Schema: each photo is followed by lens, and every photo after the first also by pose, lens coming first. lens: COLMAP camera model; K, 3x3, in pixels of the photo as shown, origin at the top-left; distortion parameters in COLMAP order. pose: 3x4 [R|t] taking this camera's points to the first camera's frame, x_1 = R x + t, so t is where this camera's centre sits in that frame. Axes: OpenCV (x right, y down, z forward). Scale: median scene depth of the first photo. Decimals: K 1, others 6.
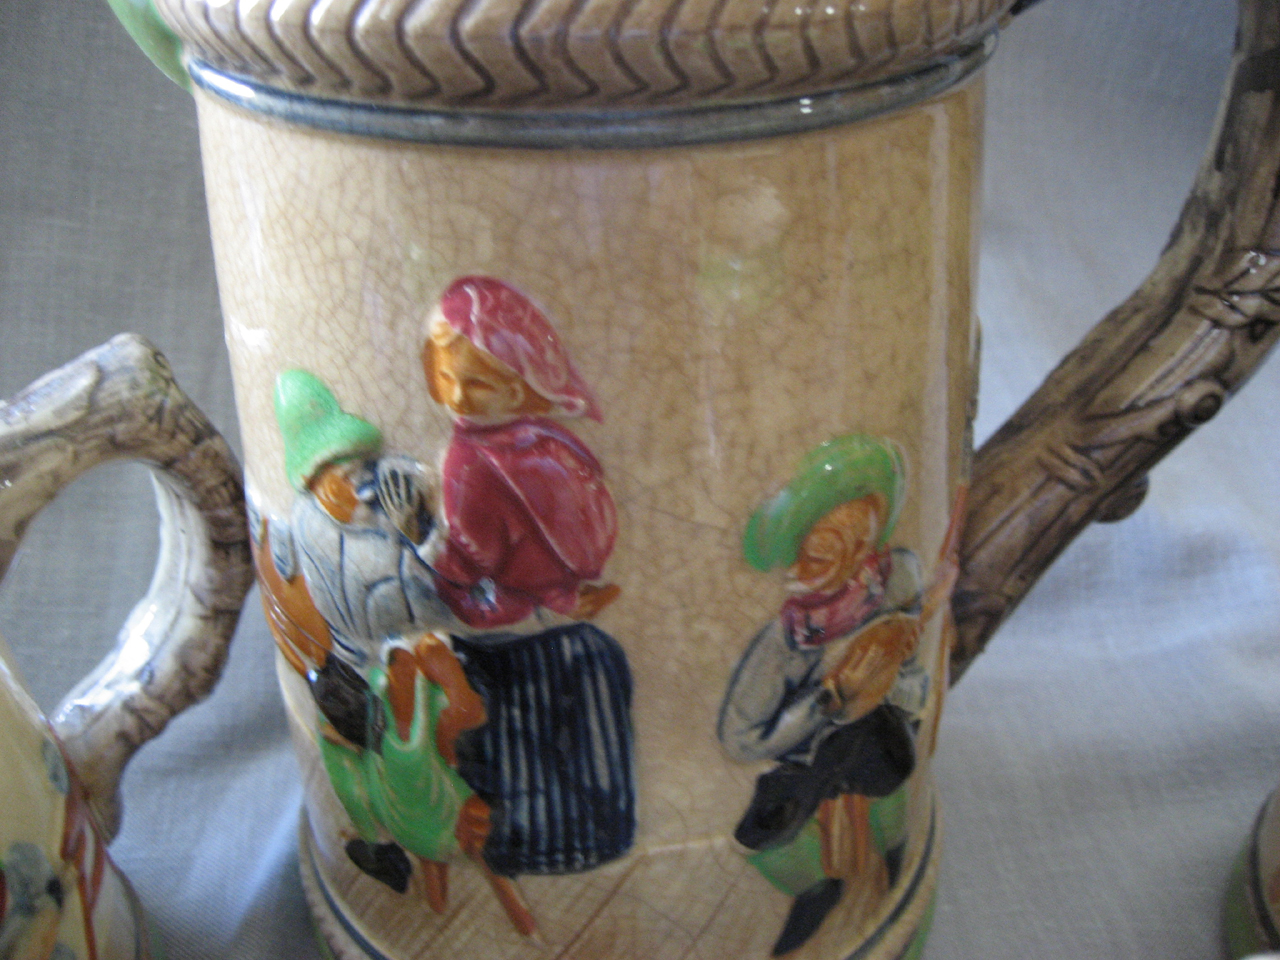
lens RADIAL K [[1352.5, 0, 640.0], [0, 1352.5, 480.0], [0, 0, 1]] dist [-0.131161, 0.120930]
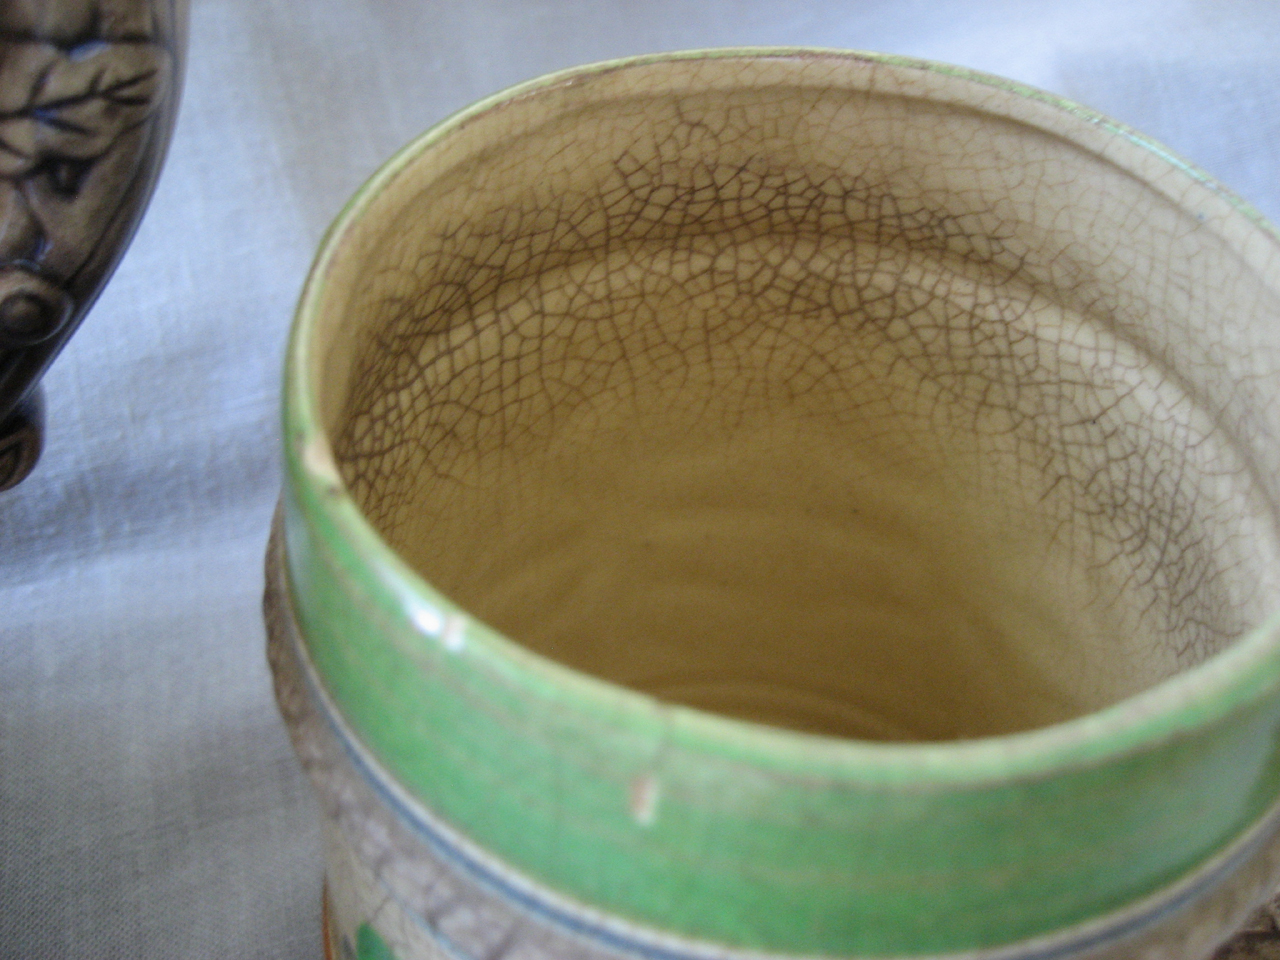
lens RADIAL K [[1352.5, 0, 640.0], [0, 1352.5, 480.0], [0, 0, 1]] dist [-0.131161, 0.120930]
pose [[0.970616, -0.134850, 0.199297, 0.703068], [0.089967, 0.971523, 0.219202, -0.108899], [-0.223181, -0.194831, 0.955108, 0.470730]]
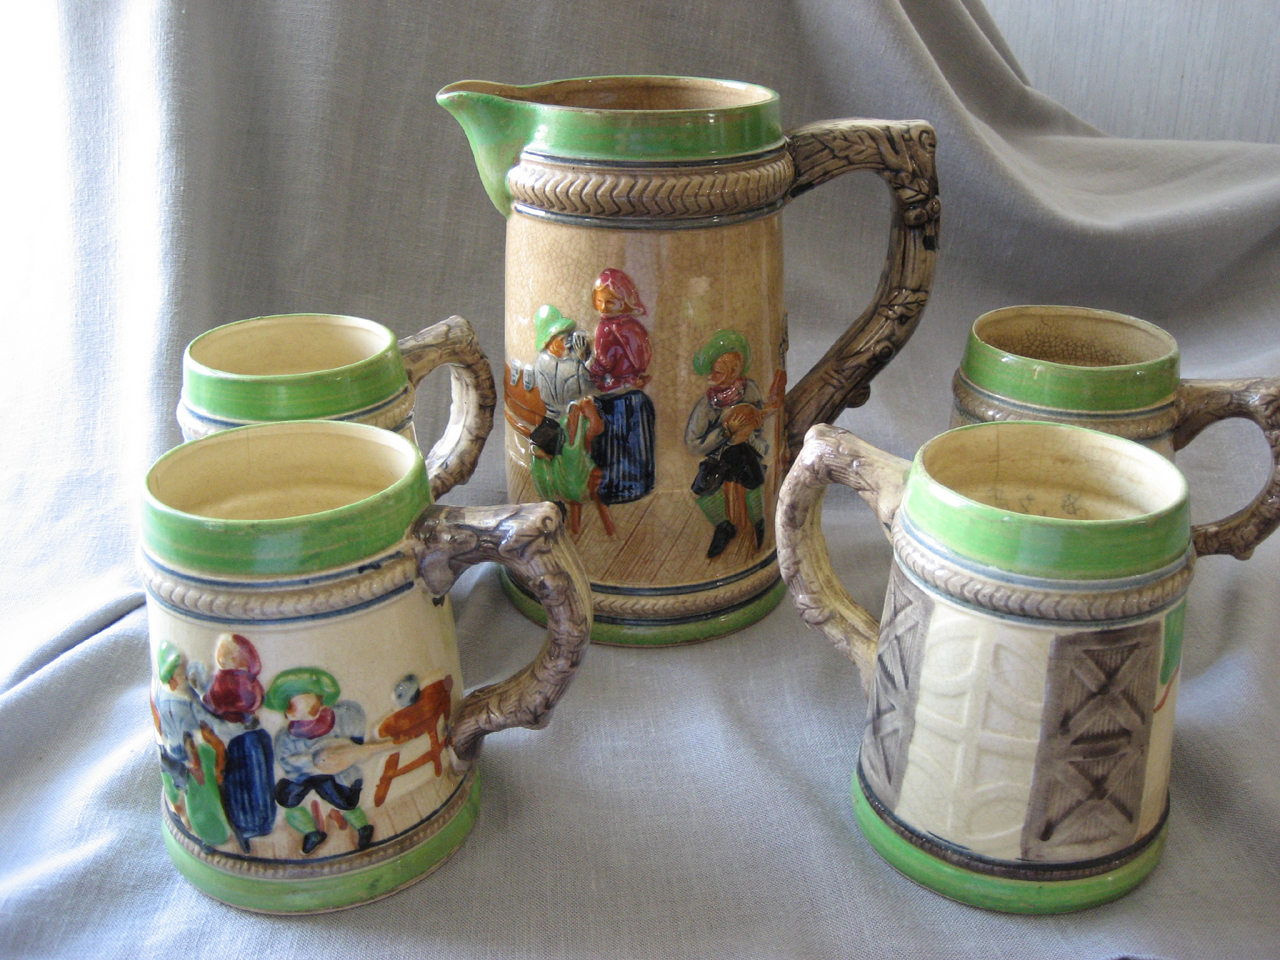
lens RADIAL K [[1352.5, 0, 640.0], [0, 1352.5, 480.0], [0, 0, 1]] dist [-0.131161, 0.120930]
pose [[0.999759, 0.020219, -0.008568, -0.010247], [-0.021308, 0.987542, -0.155907, 0.733617], [0.005309, 0.156052, 0.987735, -1.832413]]
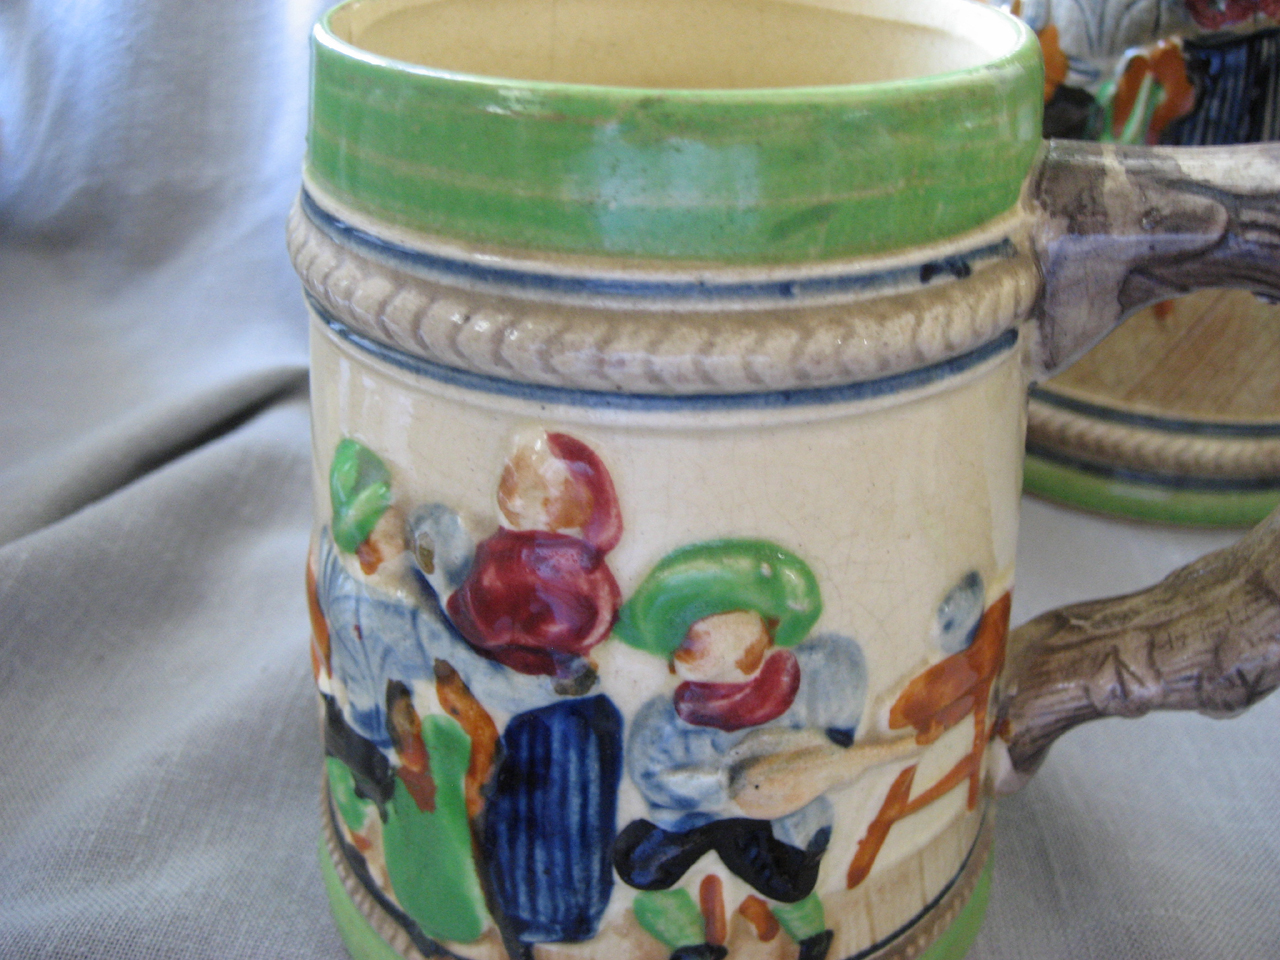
lens RADIAL K [[1352.5, 0, 640.0], [0, 1352.5, 480.0], [0, 0, 1]] dist [-0.131161, 0.120930]
pose [[0.989888, 0.092523, -0.107522, -0.524727], [-0.098103, 0.994027, -0.047813, 0.716316], [0.102456, 0.057878, 0.993052, -0.475373]]
